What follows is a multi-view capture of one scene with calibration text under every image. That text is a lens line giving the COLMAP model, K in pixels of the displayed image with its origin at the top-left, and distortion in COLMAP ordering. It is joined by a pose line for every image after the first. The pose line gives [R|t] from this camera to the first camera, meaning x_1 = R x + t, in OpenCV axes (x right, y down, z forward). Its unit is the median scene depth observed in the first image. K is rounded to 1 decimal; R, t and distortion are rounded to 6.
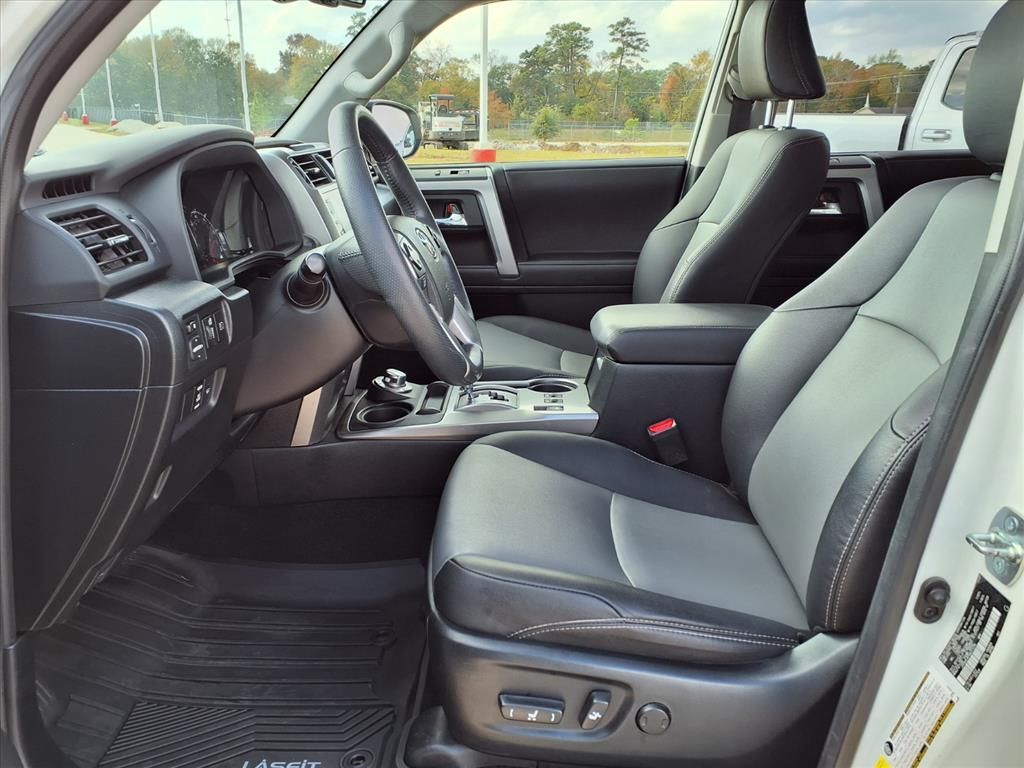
lens RADIAL K [[1375.7, 0, 485.9], [0, 1375.7, 344.7], [0, 0, 1]] dist [0.292264, -0.920707]
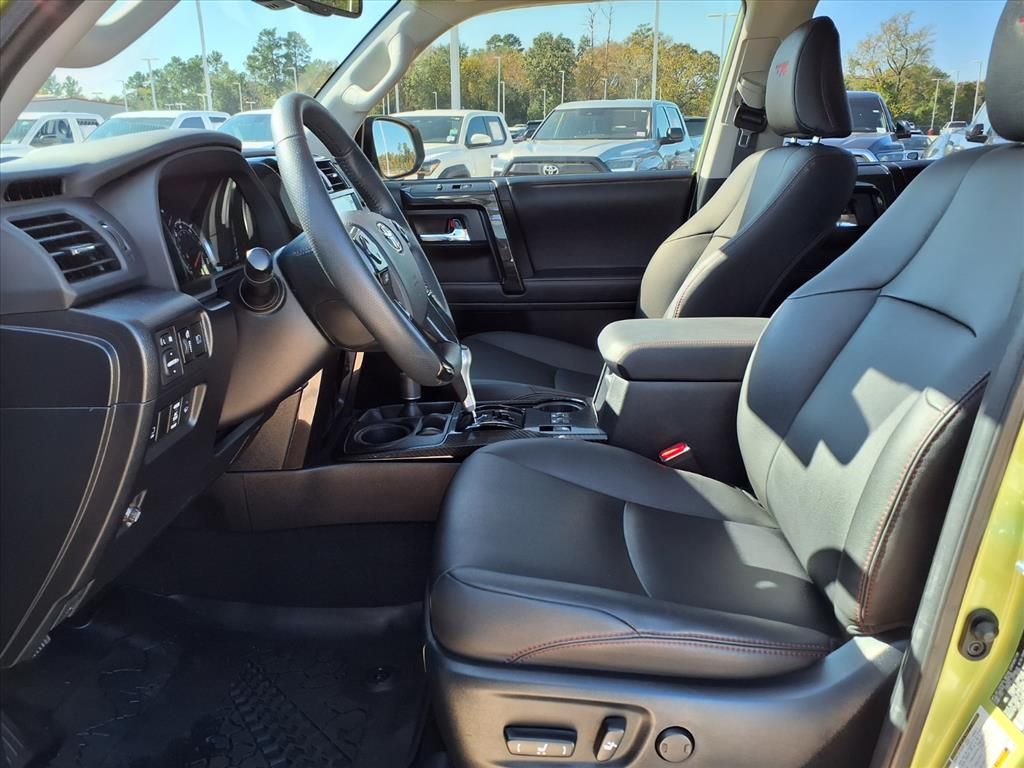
lens RADIAL K [[833.8, 0, 531.7], [0, 833.8, 383.0], [0, 0, 1]] dist [0.031719, -0.009758]
pose [[0.999582, -0.011133, -0.026691, 0.046302], [0.009571, 0.998273, -0.057957, 0.050242], [0.027290, 0.057677, 0.997962, 0.442911]]
